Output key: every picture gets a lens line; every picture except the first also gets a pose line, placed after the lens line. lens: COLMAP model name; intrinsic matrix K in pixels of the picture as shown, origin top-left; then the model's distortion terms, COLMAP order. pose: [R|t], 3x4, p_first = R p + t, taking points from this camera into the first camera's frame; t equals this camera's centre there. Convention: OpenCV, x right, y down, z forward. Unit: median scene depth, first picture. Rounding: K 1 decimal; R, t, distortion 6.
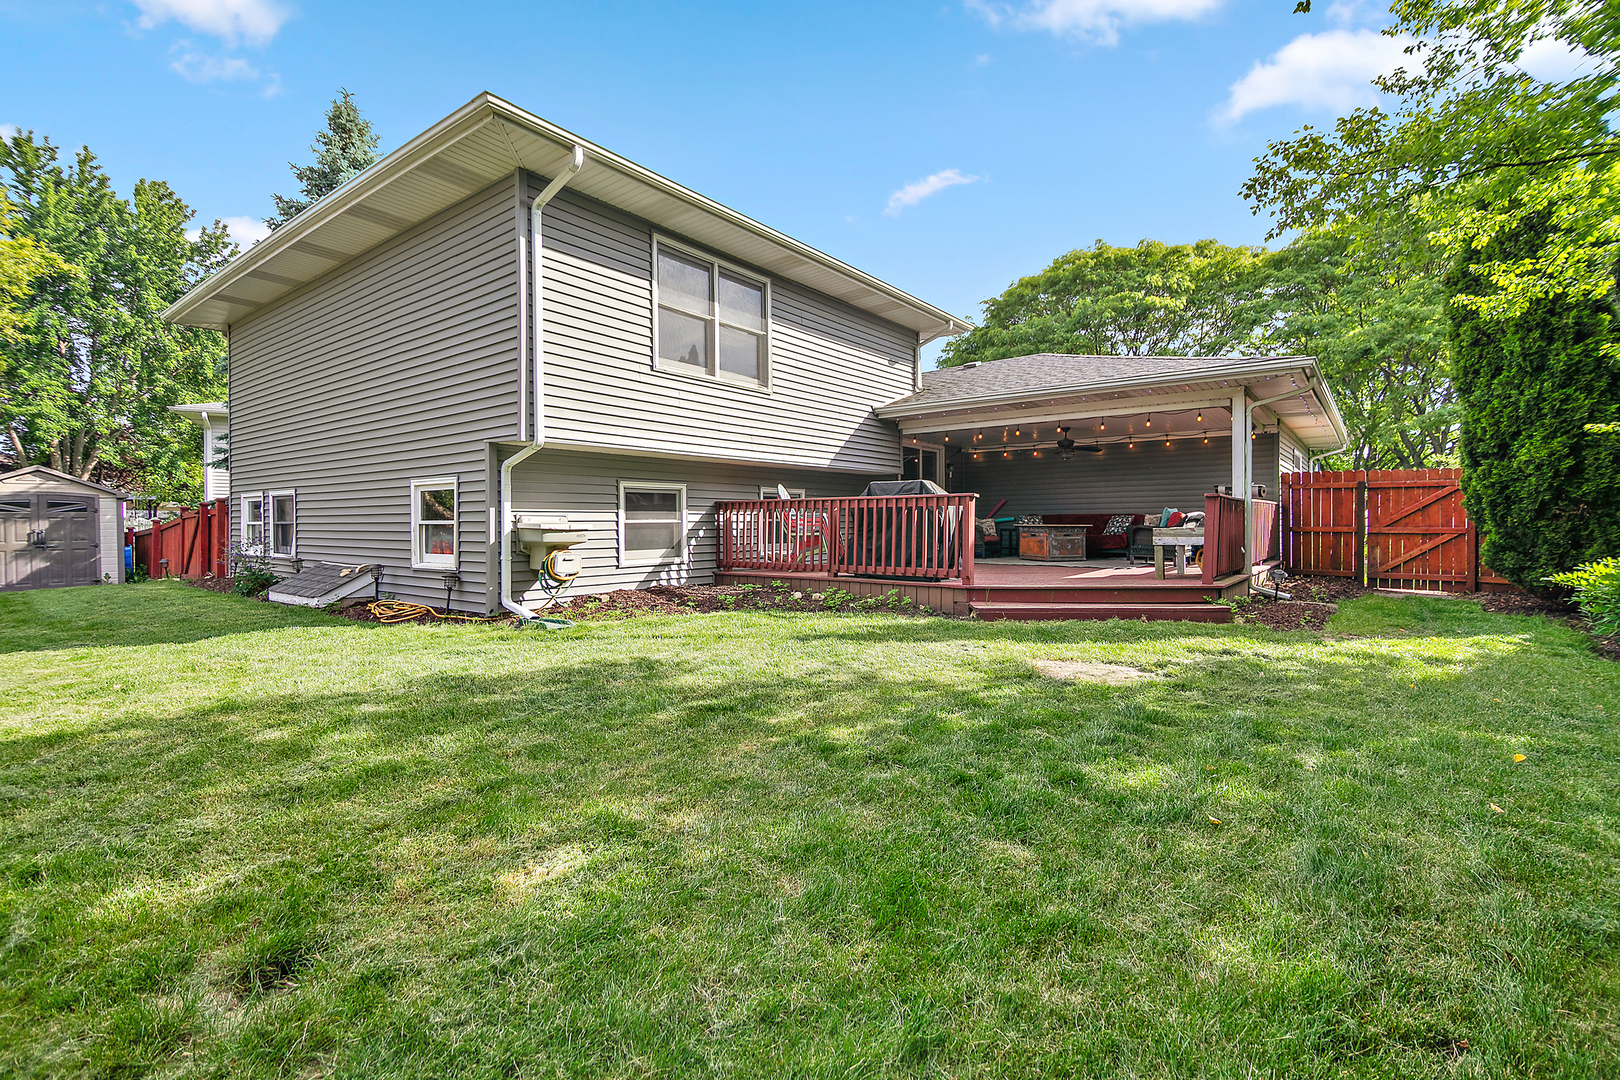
lens RADIAL K [[720.5, 0, 810.0], [0, 720.5, 540.0], [0, 0, 1]] dist [0.002040, 0.000054]
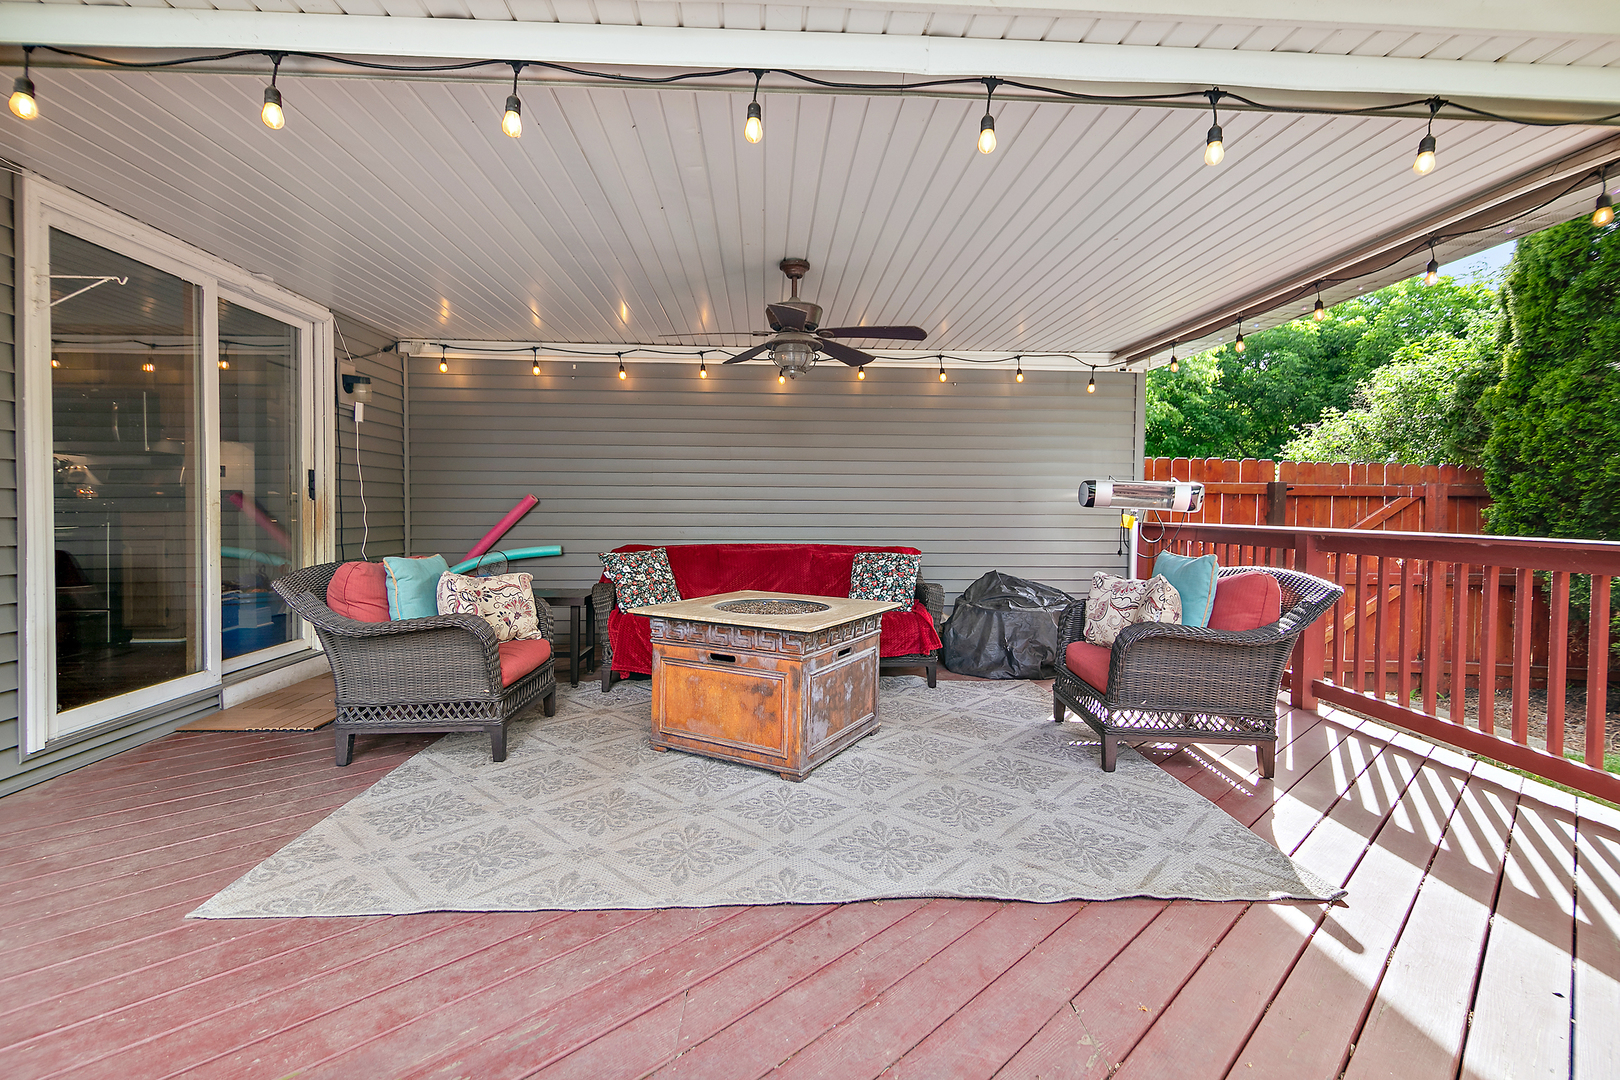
lens RADIAL K [[720.5, 0, 810.0], [0, 720.5, 540.0], [0, 0, 1]] dist [0.002040, 0.000054]
pose [[0.759770, -0.014146, 0.650038, 0.154815], [0.004061, 0.999847, 0.017012, -0.044023], [-0.650179, -0.010285, 0.759711, 0.701274]]
